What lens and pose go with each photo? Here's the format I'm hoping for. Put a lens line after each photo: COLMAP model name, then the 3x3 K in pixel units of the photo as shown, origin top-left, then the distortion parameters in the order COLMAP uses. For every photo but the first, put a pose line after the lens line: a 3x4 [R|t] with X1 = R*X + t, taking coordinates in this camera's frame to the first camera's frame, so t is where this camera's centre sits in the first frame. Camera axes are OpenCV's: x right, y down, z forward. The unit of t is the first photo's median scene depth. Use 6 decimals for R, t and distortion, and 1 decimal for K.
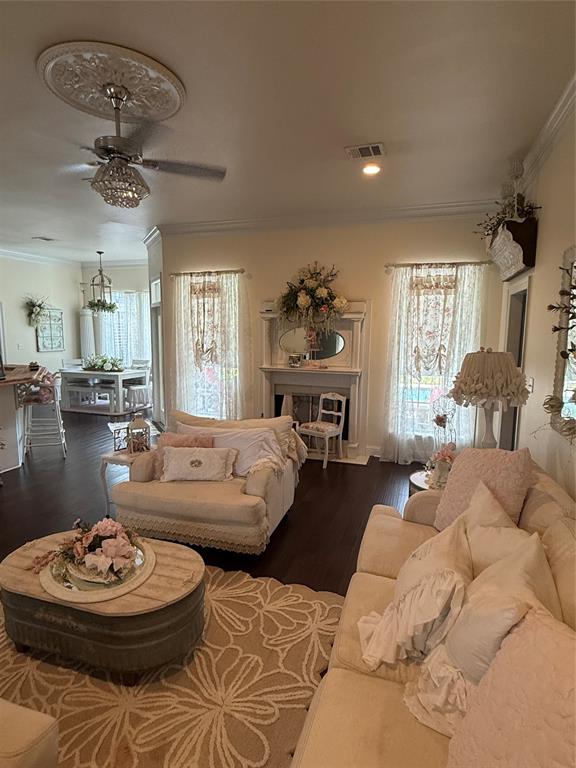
lens RADIAL K [[429.5, 0, 289.8], [0, 429.5, 384.2], [0, 0, 1]] dist [-0.001561, 0.000087]
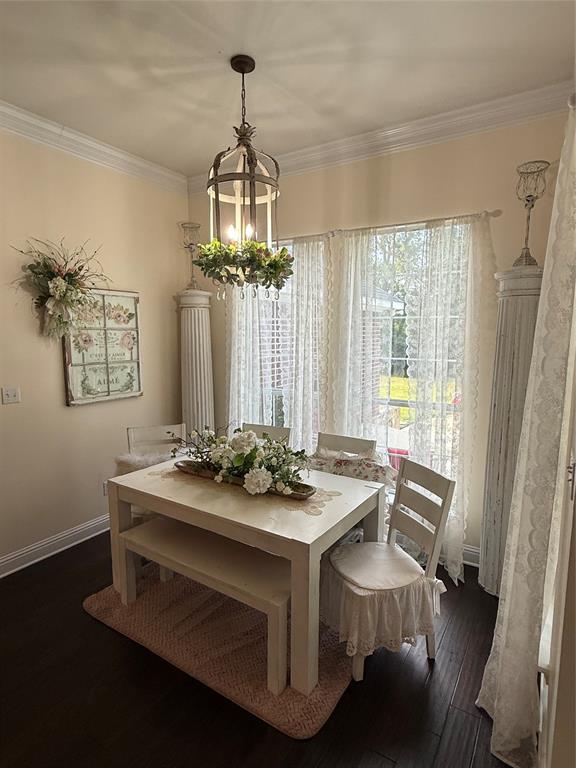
lens RADIAL K [[429.5, 0, 289.8], [0, 429.5, 384.2], [0, 0, 1]] dist [-0.001561, 0.000087]
pose [[0.971662, 0.023857, -0.235166, -0.326129], [-0.023696, 0.999713, 0.003508, -0.100989], [0.235183, 0.002164, 0.971949, 0.703340]]
